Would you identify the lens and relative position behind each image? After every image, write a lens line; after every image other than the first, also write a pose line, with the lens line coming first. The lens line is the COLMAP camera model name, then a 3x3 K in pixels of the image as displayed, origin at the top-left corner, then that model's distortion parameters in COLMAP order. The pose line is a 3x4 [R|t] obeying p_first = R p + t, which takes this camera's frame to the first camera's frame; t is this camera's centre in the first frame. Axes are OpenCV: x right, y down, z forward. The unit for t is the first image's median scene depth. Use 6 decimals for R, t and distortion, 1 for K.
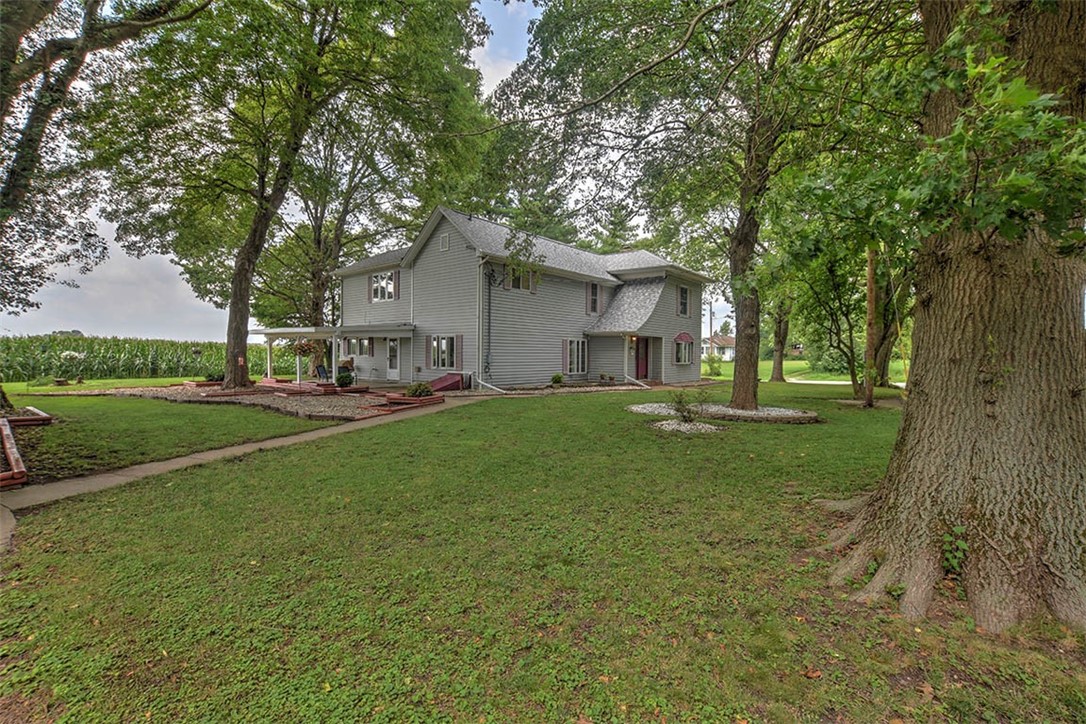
lens RADIAL K [[474.5, 0, 548.1], [0, 474.5, 357.6], [0, 0, 1]] dist [-0.027116, 0.003006]
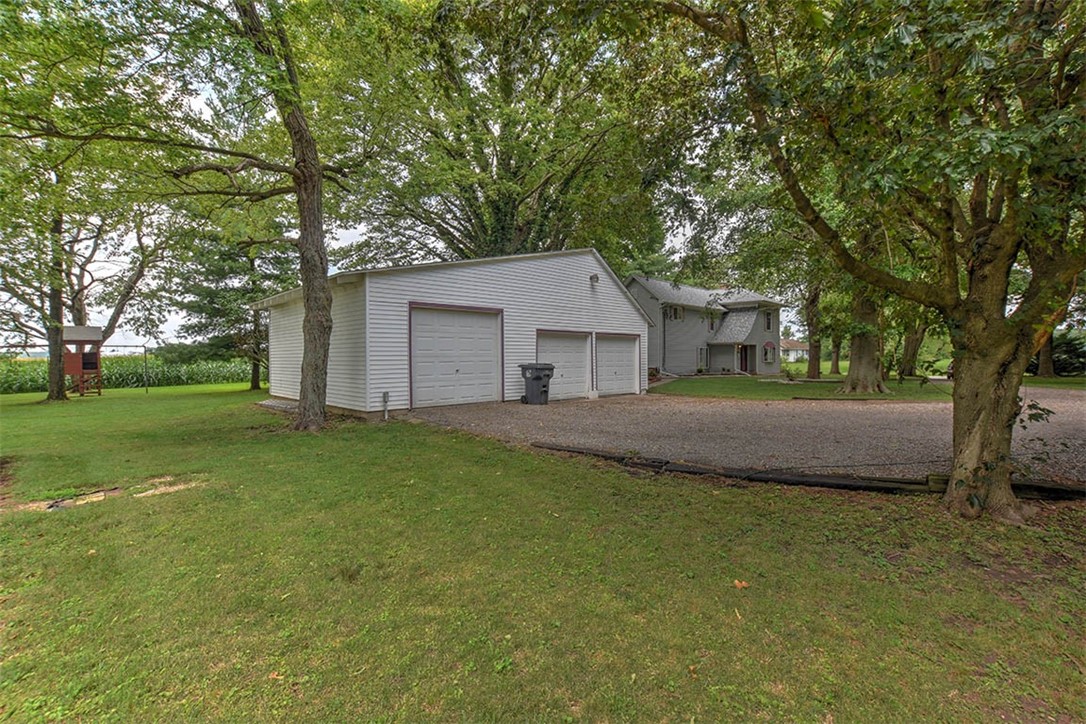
lens RADIAL K [[474.5, 0, 541.4], [0, 474.5, 358.7], [0, 0, 1]] dist [-0.027116, 0.003006]
pose [[0.993453, -0.005570, -0.114108, -0.293491], [0.005025, 0.999975, -0.005063, 0.006091], [0.114133, 0.004456, 0.993455, -0.648492]]
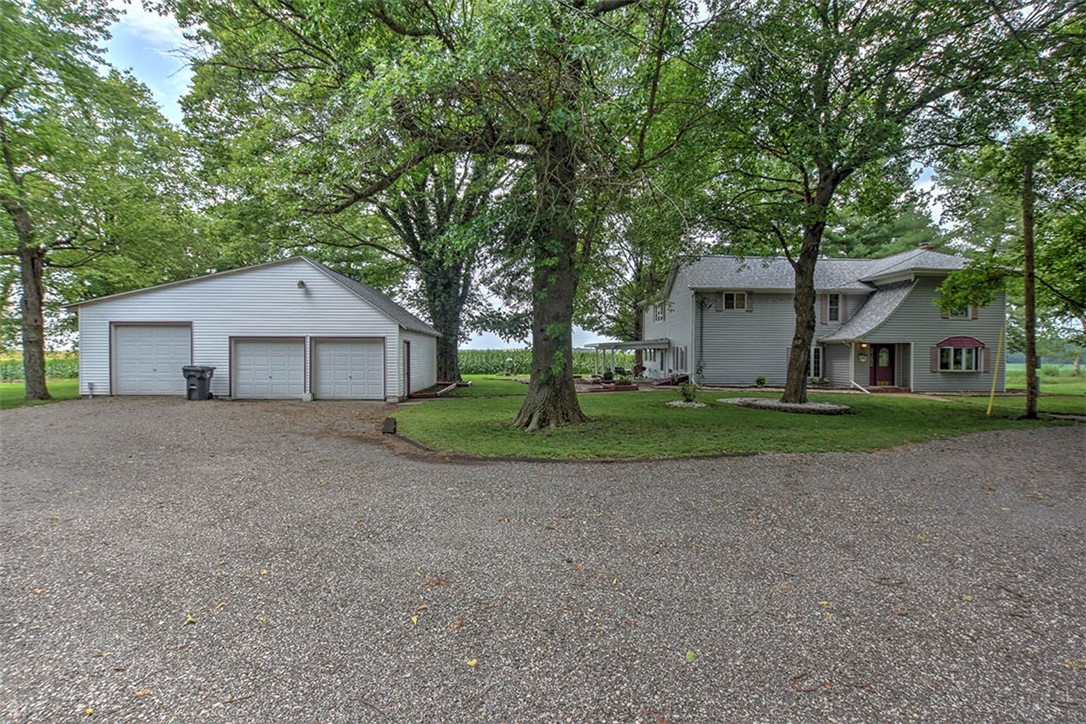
lens RADIAL K [[474.5, 0, 541.8], [0, 474.5, 362.3], [0, 0, 1]] dist [-0.027116, 0.003006]
pose [[0.682888, 0.005556, -0.730502, 0.432977], [-0.006886, 0.999976, 0.001168, 0.000222], [0.730490, 0.004233, 0.682910, -0.202541]]
